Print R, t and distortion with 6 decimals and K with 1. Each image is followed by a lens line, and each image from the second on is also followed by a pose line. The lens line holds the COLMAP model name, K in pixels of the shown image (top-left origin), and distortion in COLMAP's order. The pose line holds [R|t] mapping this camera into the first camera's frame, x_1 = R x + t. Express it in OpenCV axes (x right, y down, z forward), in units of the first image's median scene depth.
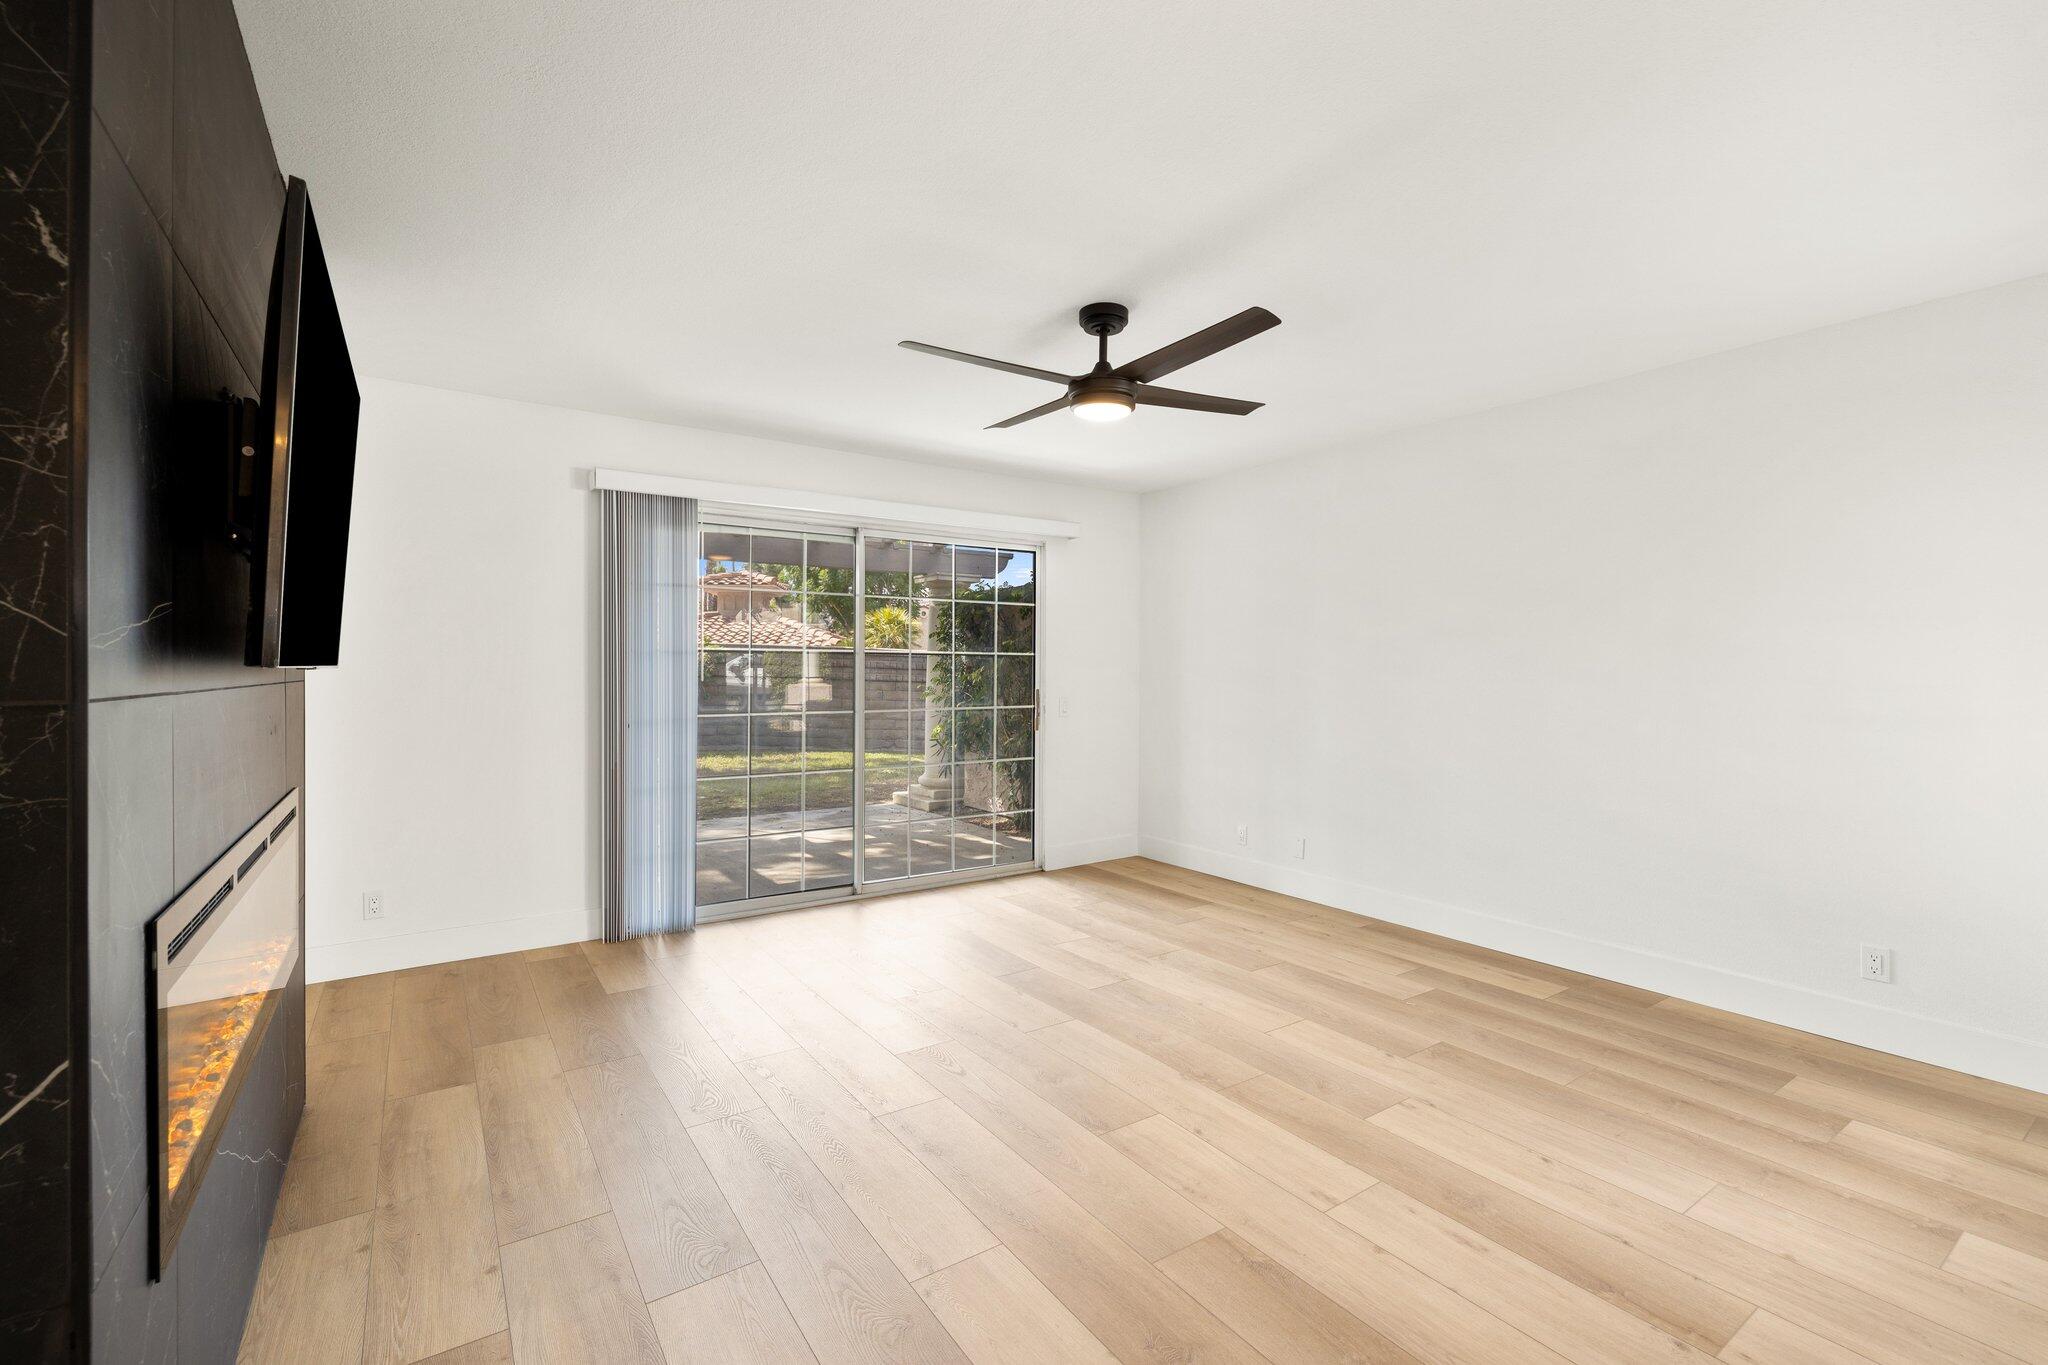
lens RADIAL K [[883.4, 0, 1027.3], [0, 883.4, 669.5], [0, 0, 1]] dist [0.000647, 0.000554]
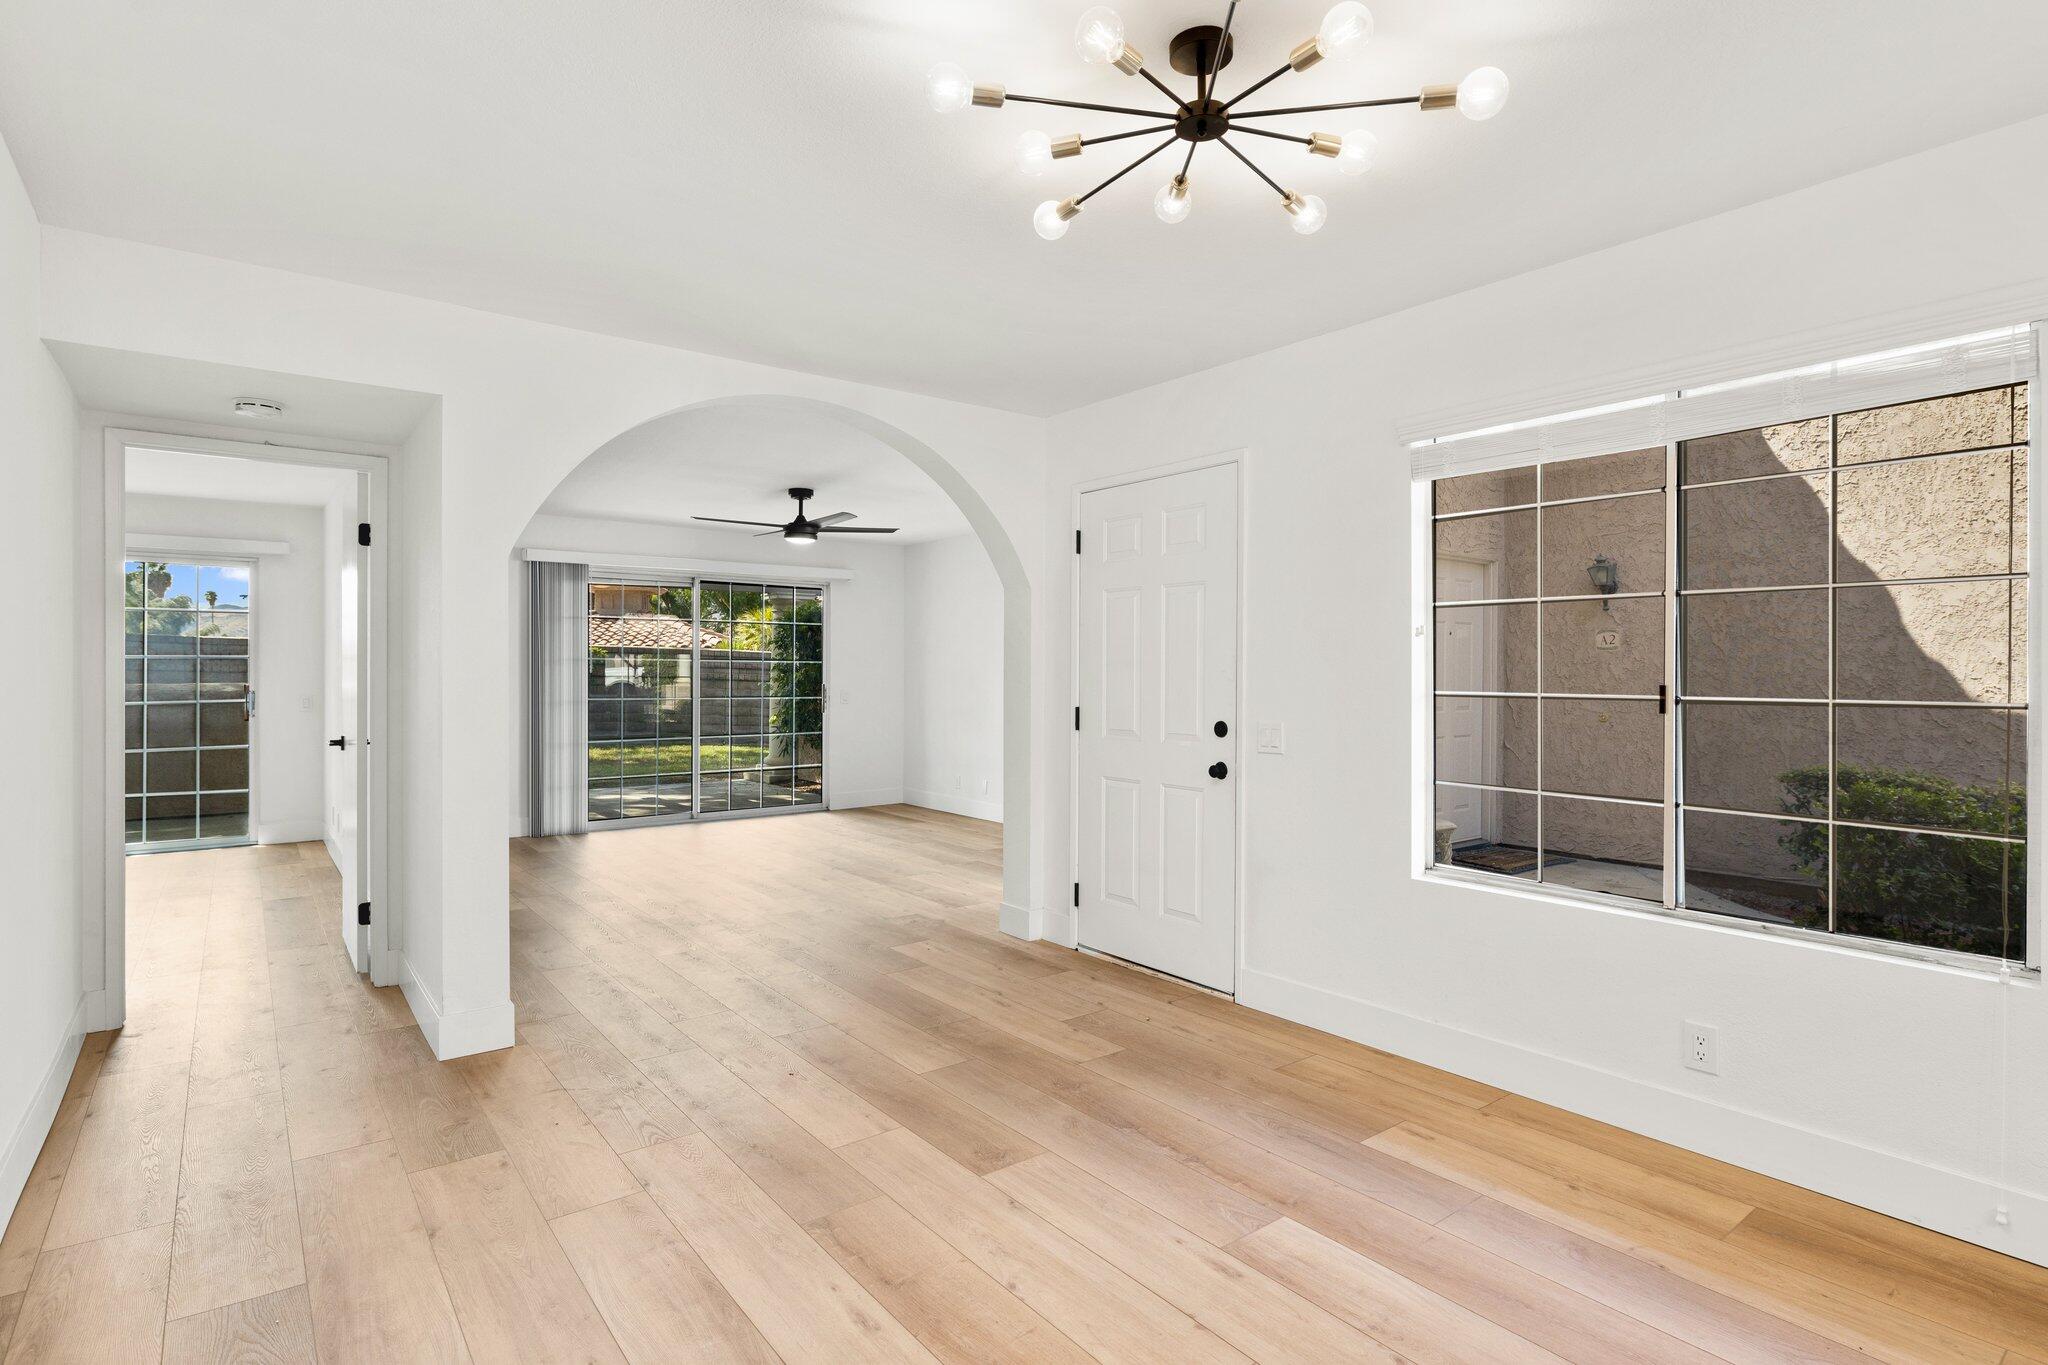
lens RADIAL K [[1000.2, 0, 1005.8], [0, 1000.2, 671.4], [0, 0, 1]] dist [-0.014416, 0.000254]
pose [[0.998838, 0.001242, 0.048177, 0.278976], [-0.001436, 0.999991, 0.003979, -0.008167], [-0.048172, -0.004044, 0.998831, -0.798878]]
